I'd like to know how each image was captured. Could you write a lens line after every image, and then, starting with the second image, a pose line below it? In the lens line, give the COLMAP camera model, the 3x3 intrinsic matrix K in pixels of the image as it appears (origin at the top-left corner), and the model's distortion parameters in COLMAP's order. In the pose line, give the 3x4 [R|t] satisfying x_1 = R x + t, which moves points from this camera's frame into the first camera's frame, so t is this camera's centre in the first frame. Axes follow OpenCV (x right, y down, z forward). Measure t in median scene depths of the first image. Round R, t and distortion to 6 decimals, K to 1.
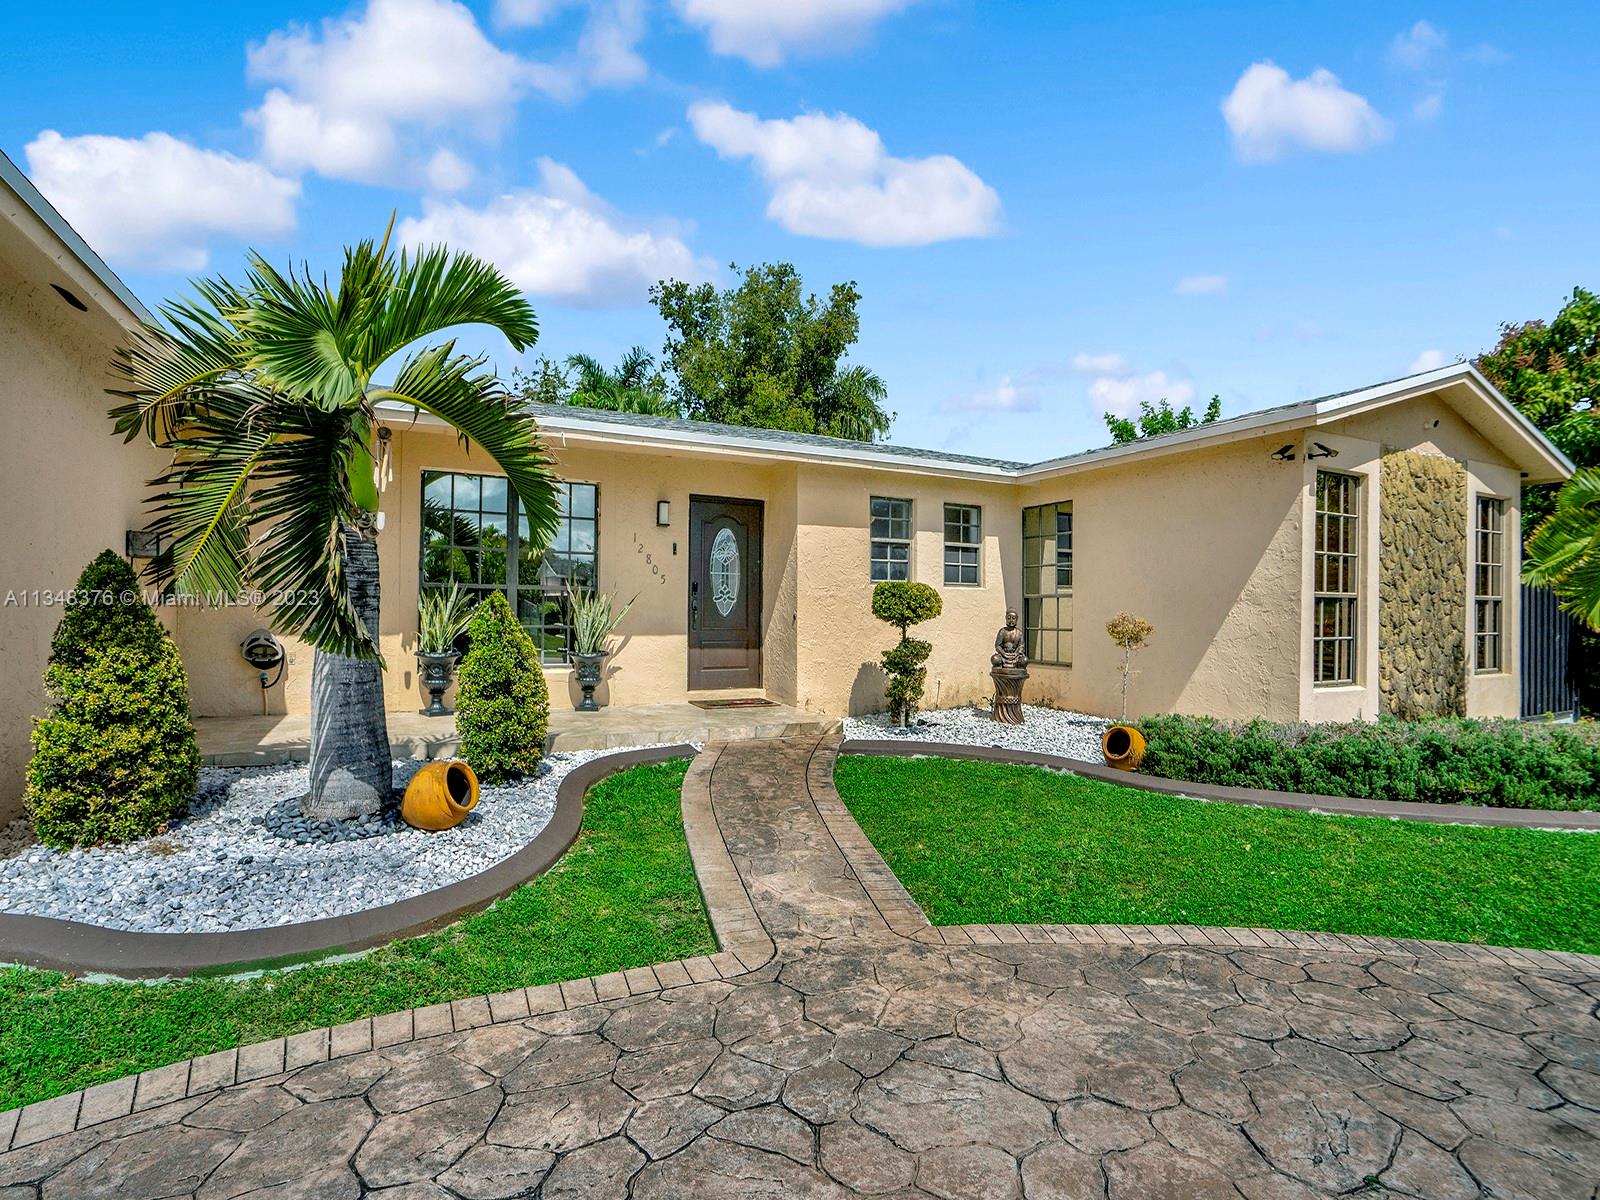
lens RADIAL K [[773.9, 0, 800.0], [0, 773.9, 600.0], [0, 0, 1]] dist [-0.062519, 0.028417]
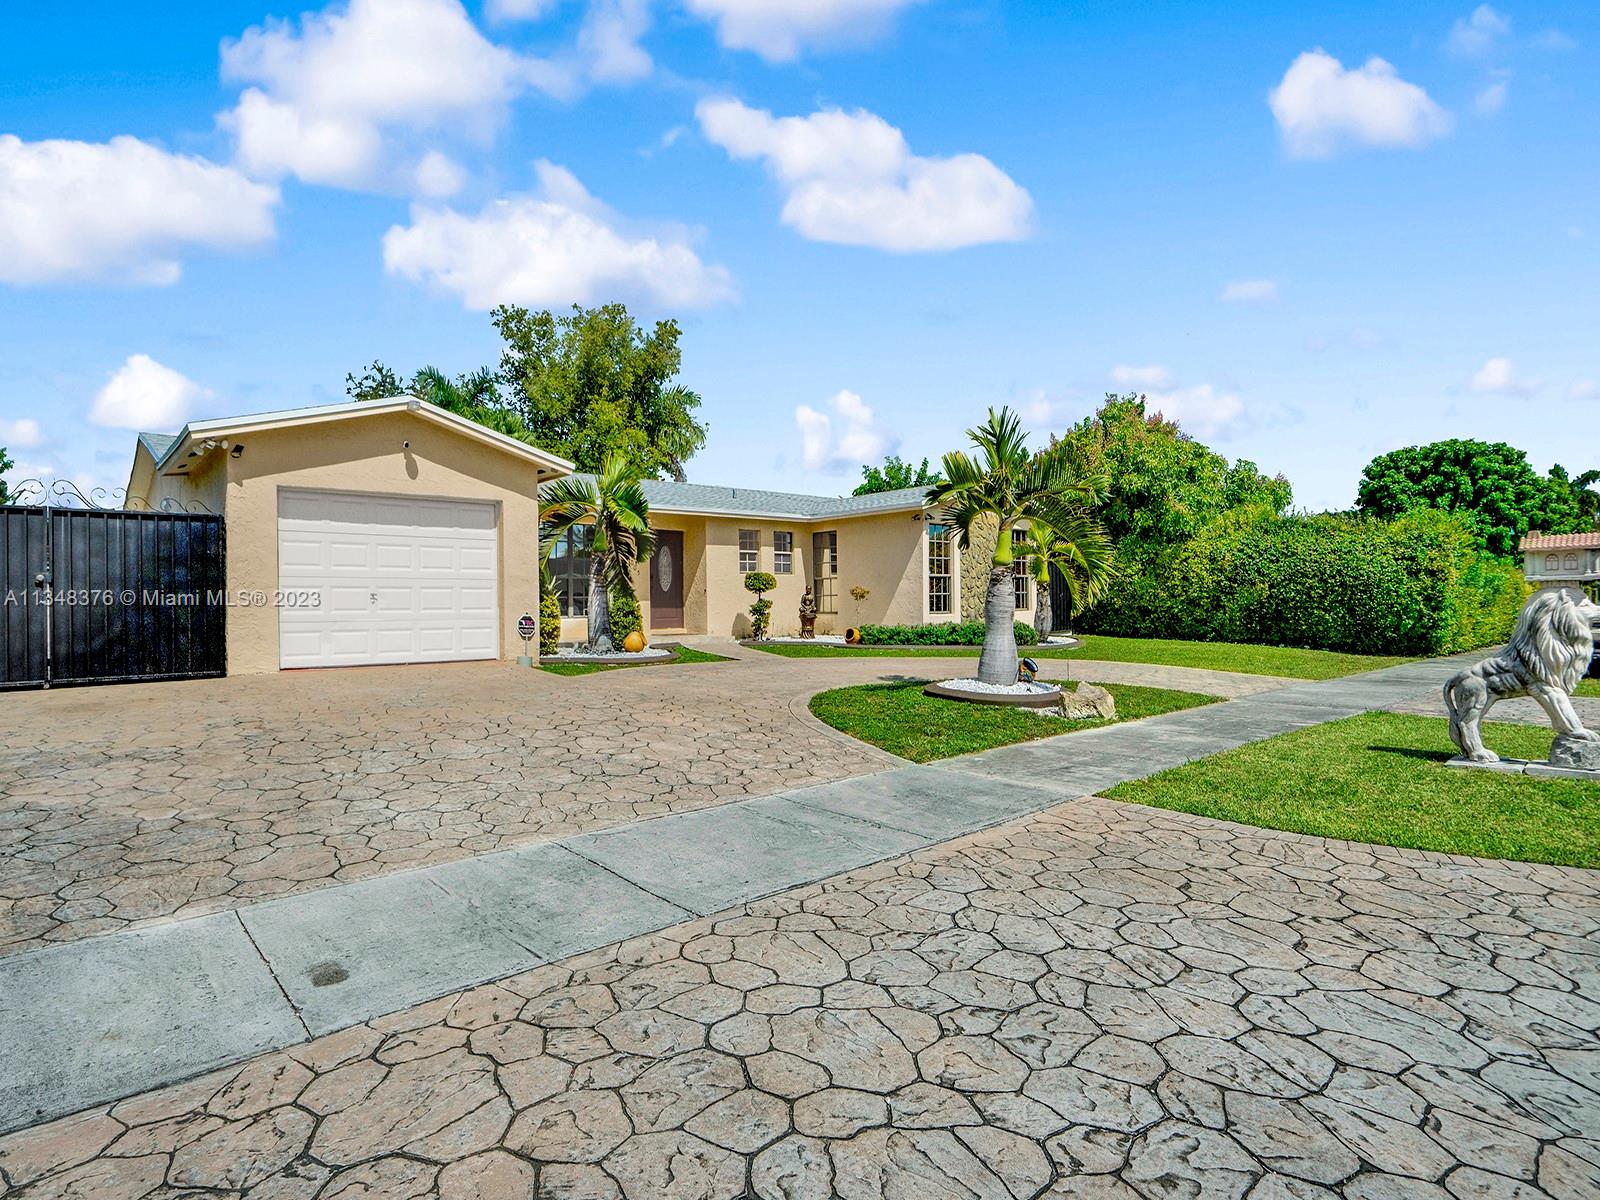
lens RADIAL K [[861.2, 0, 800.0], [0, 861.2, 600.0], [0, 0, 1]] dist [-0.048992, -0.000054]
pose [[0.965951, -0.020940, 0.257876, -0.336843], [0.018096, 0.999747, 0.013396, 0.020737], [-0.258091, -0.008274, 0.966085, -1.204209]]
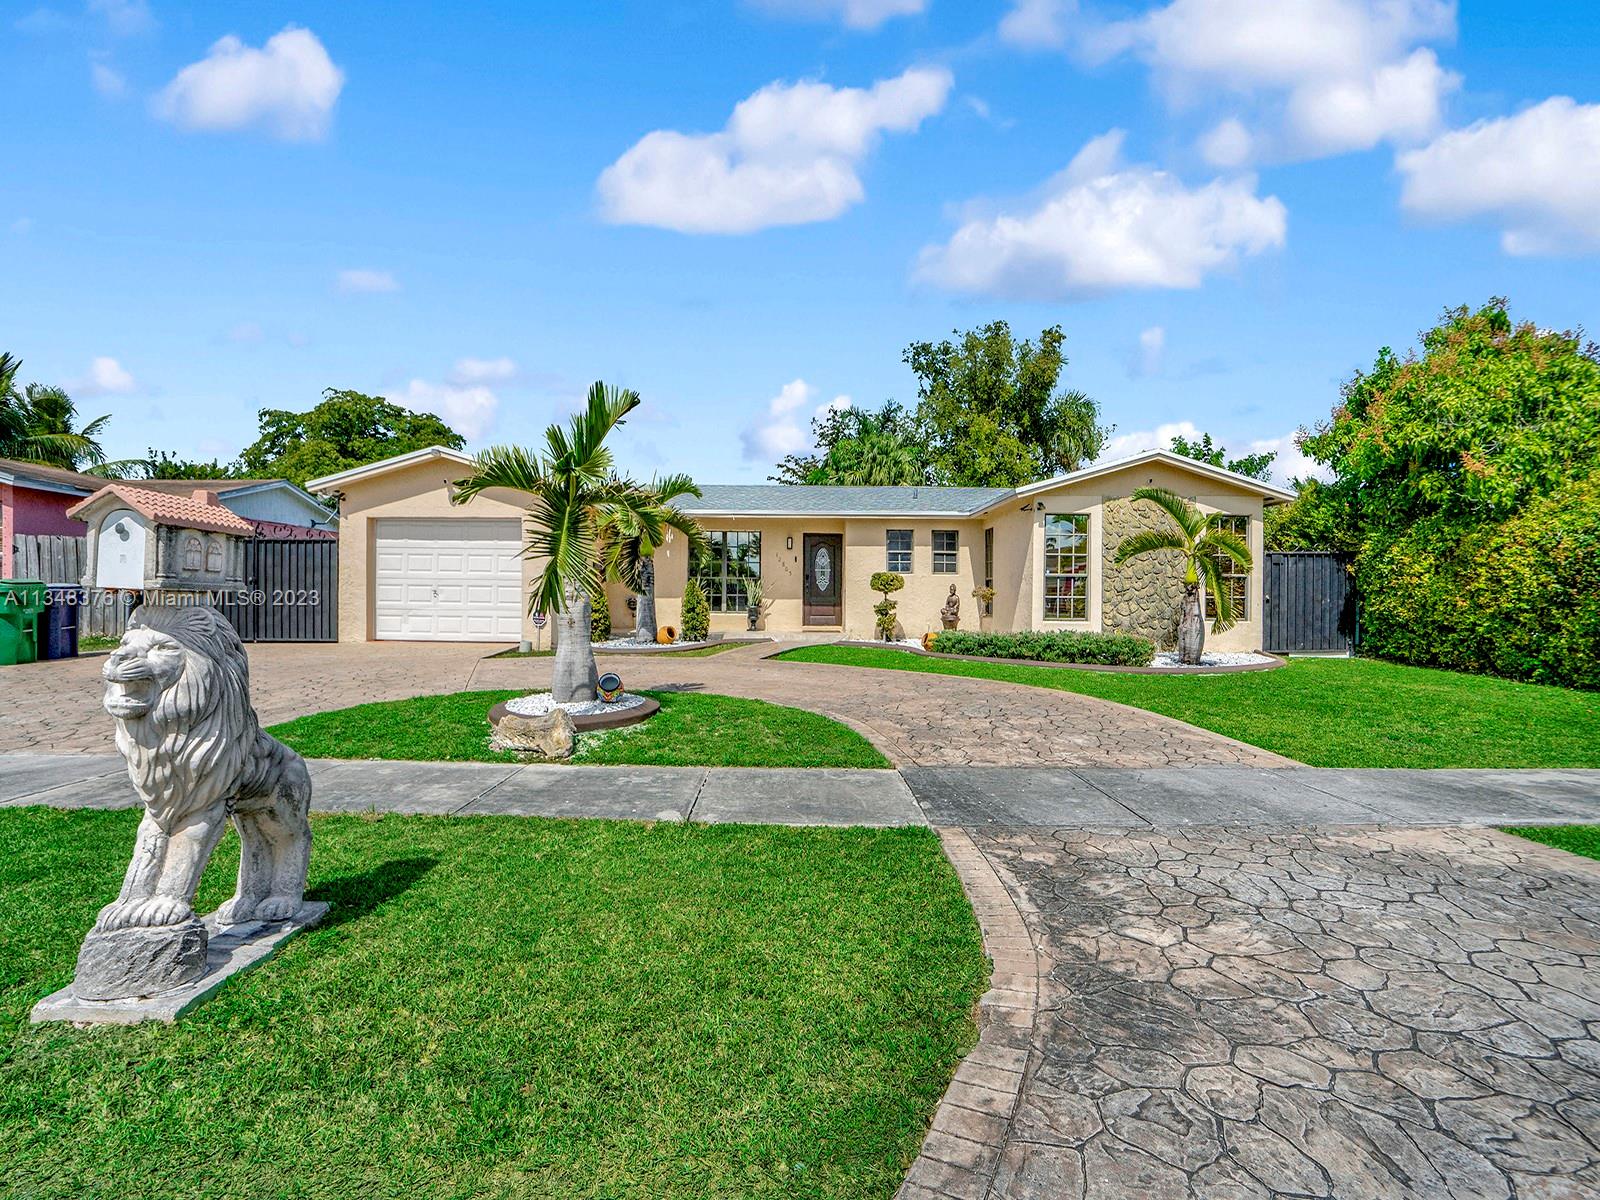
lens RADIAL K [[748.2, 0, 800.0], [0, 748.2, 600.0], [0, 0, 1]] dist [-0.051885, 0.017265]
pose [[0.901237, -0.002383, -0.433319, 0.732872], [0.007162, 0.999930, 0.009395, 0.027765], [0.433266, -0.011571, 0.901192, -0.857723]]
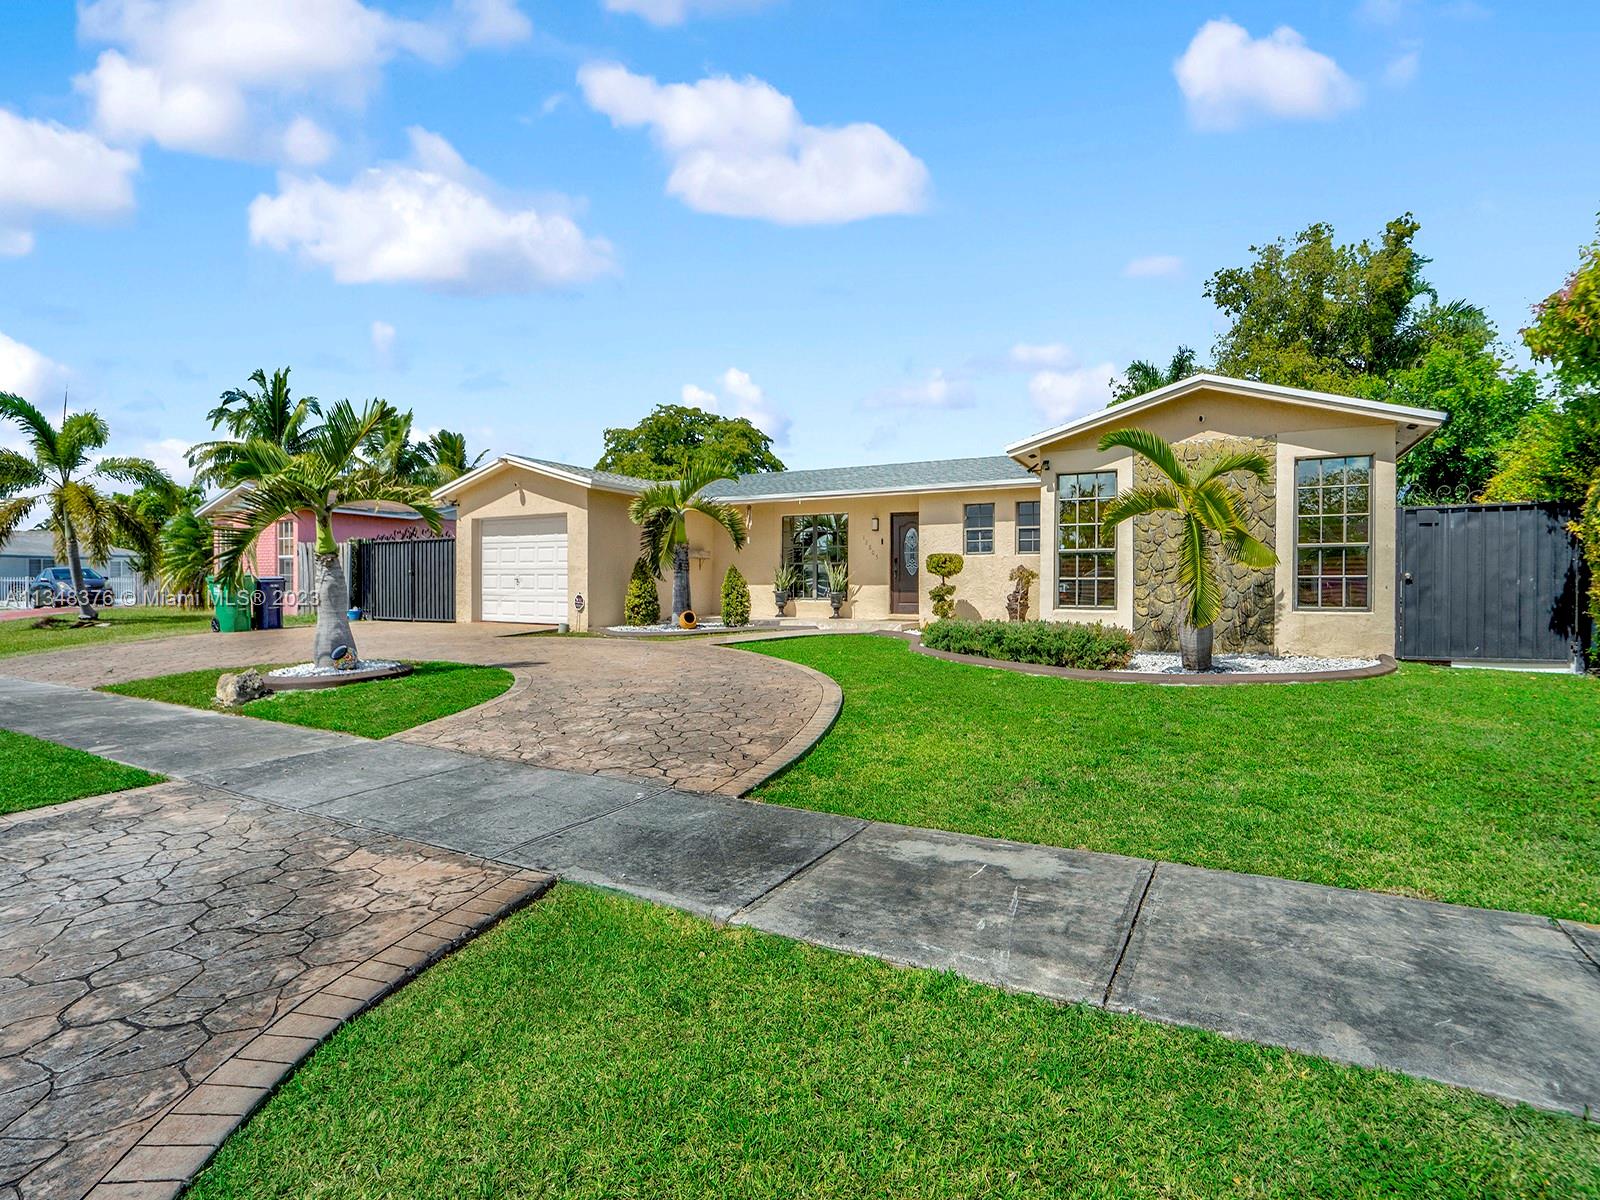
lens RADIAL K [[781.0, 0, 816.9], [0, 781.0, 589.6], [0, 0, 1]] dist [-0.033296, 0.001229]
pose [[0.588119, -0.006106, -0.808751, 1.336548], [0.014972, 0.999882, 0.003339, 0.047555], [0.808636, -0.014072, 0.588142, -0.321771]]
